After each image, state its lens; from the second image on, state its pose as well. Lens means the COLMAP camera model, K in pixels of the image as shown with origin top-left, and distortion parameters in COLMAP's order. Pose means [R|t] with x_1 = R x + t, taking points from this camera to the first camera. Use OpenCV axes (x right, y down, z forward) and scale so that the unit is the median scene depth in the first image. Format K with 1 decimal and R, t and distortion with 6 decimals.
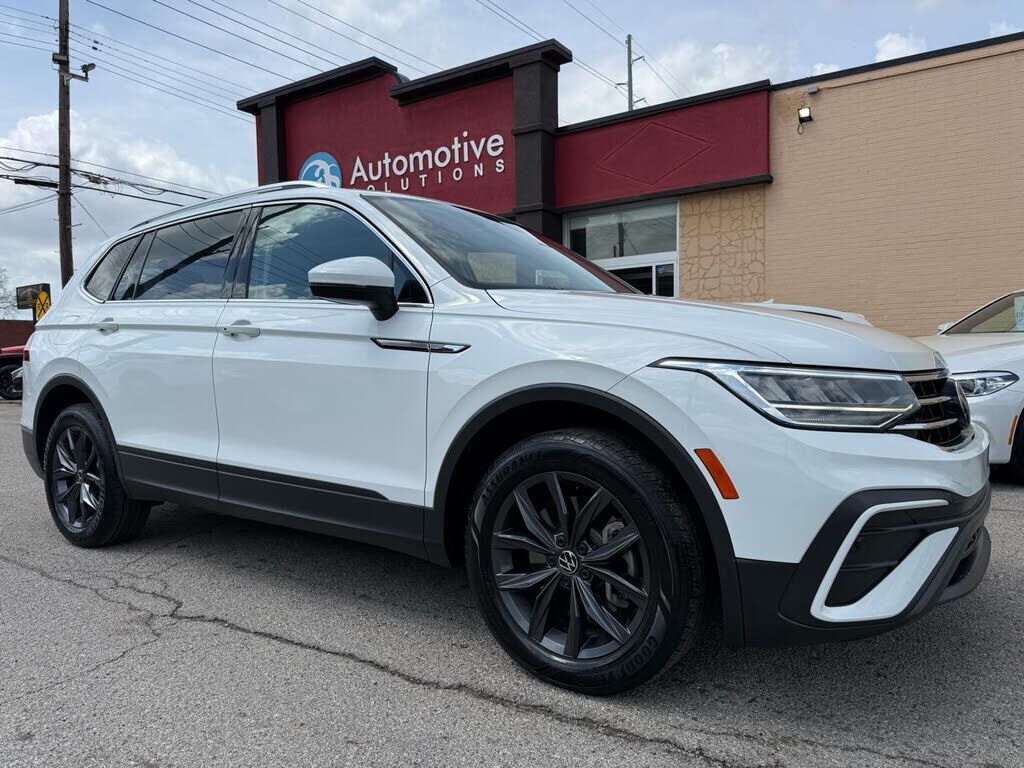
lens RADIAL K [[703.5, 0, 517.0], [0, 703.5, 389.2], [0, 0, 1]] dist [0.037078, -0.050422]
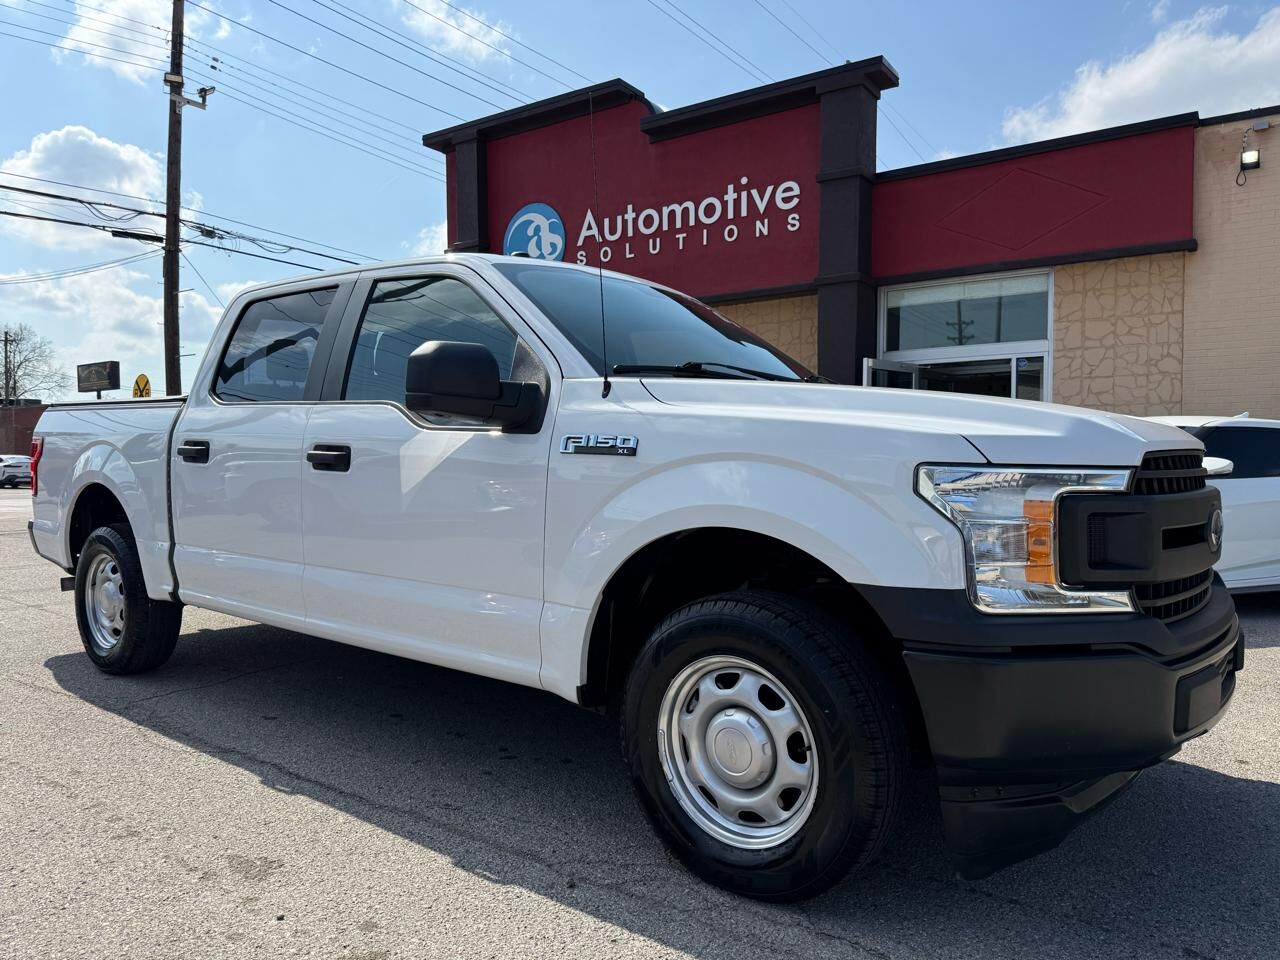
lens RADIAL K [[888.4, 0, 640.0], [0, 888.4, 480.0], [0, 0, 1]] dist [0.040292, -0.053178]
pose [[0.999267, 0.021172, -0.031884, -0.143701], [-0.021924, 0.999486, -0.023411, -0.016538], [0.031372, 0.024093, 0.999217, 0.050508]]
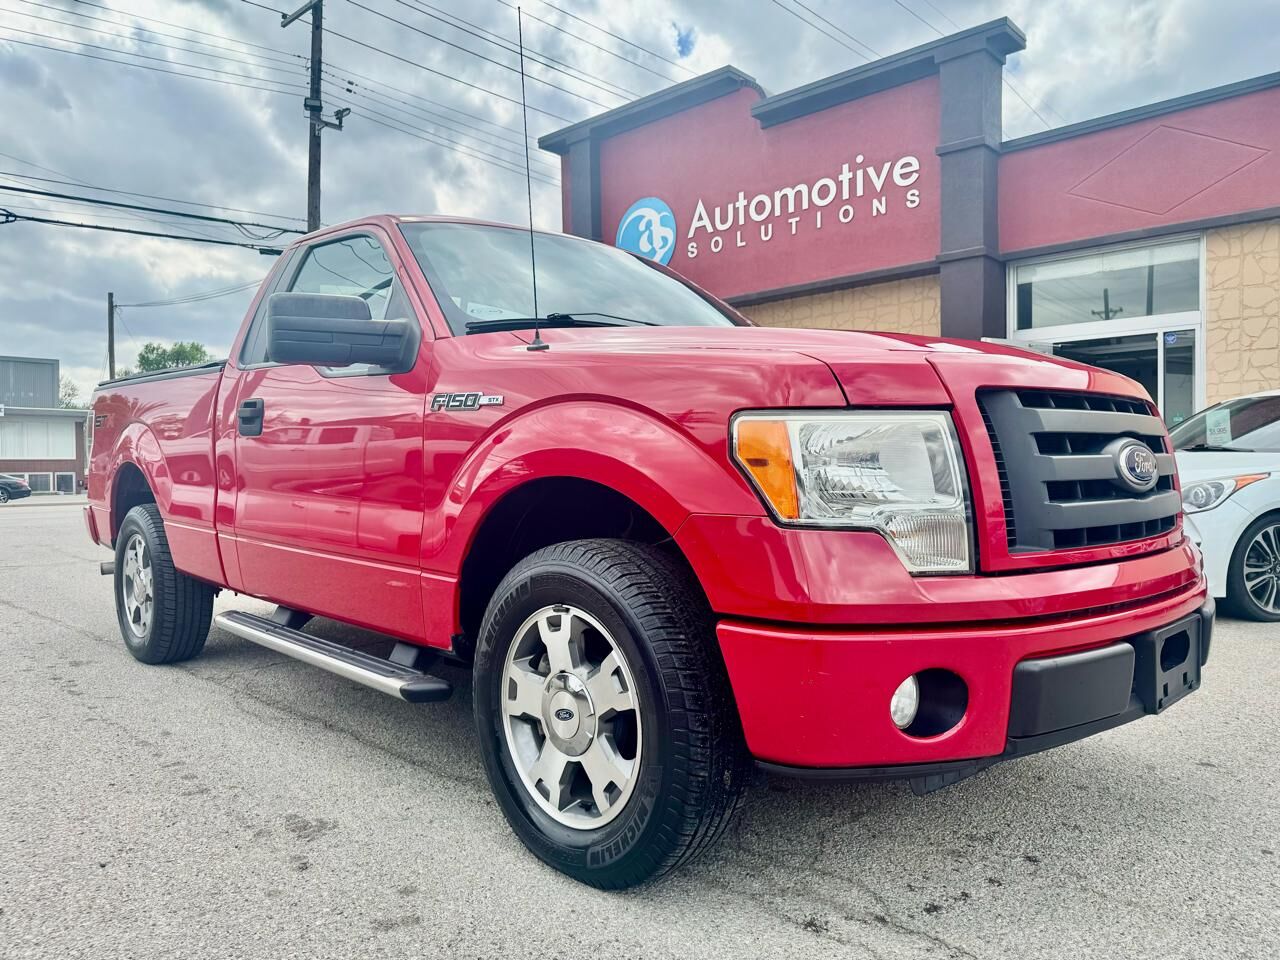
lens RADIAL K [[887.2, 0, 640.1], [0, 887.2, 478.0], [0, 0, 1]] dist [0.027417, -0.041668]
pose [[0.984894, 0.010493, -0.172840, -0.130430], [-0.015290, 0.999533, -0.026441, -0.005570], [0.172481, 0.028685, 0.984595, 0.067439]]
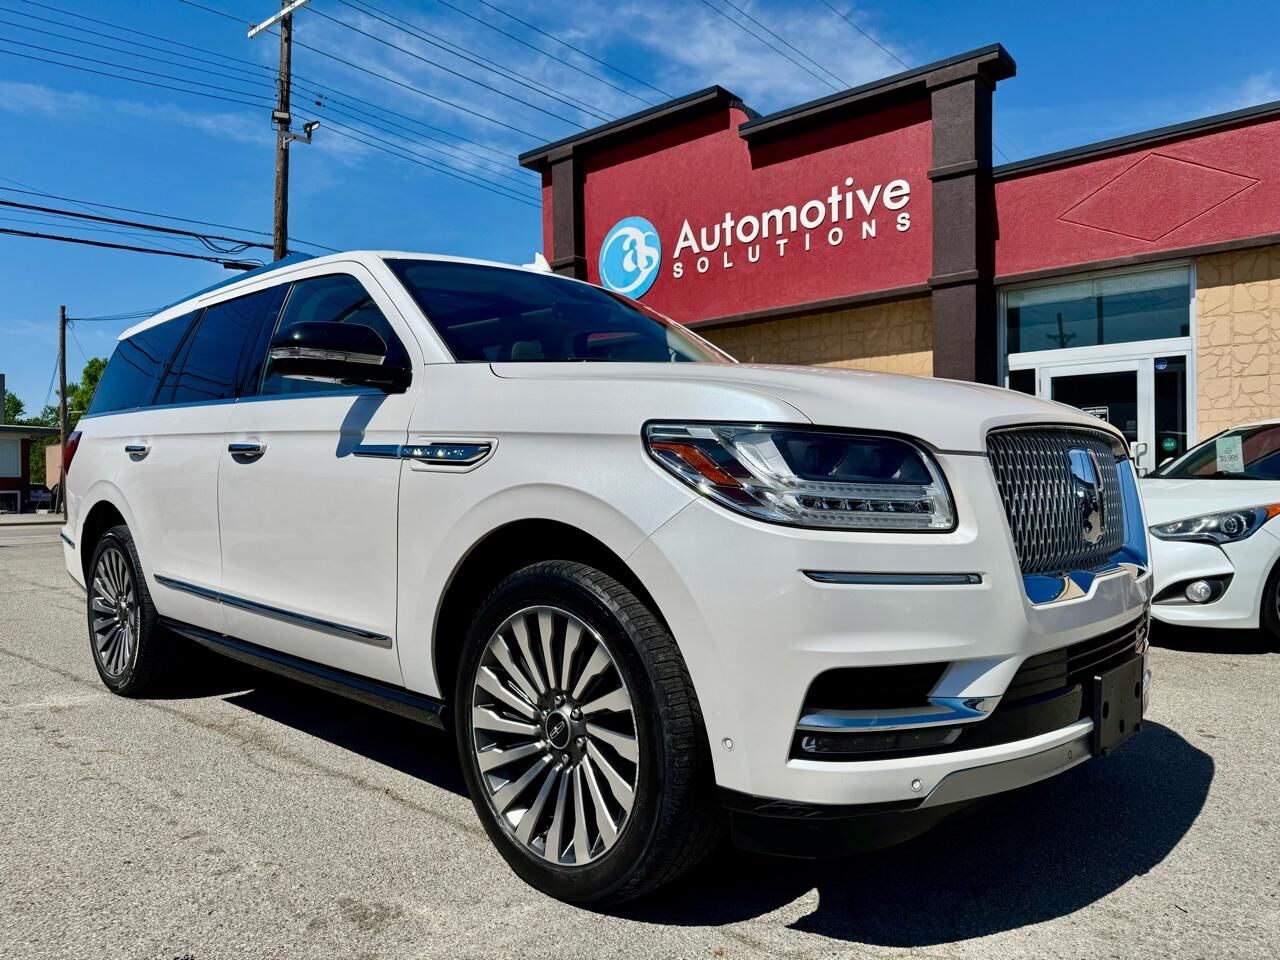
lens RADIAL K [[884.7, 0, 642.2], [0, 884.7, 480.7], [0, 0, 1]] dist [0.033306, -0.044245]
pose [[0.991941, 0.010835, -0.126240, -0.161358], [-0.016741, 0.998809, -0.045819, -0.009217], [0.125593, 0.047563, 0.990941, 0.082474]]
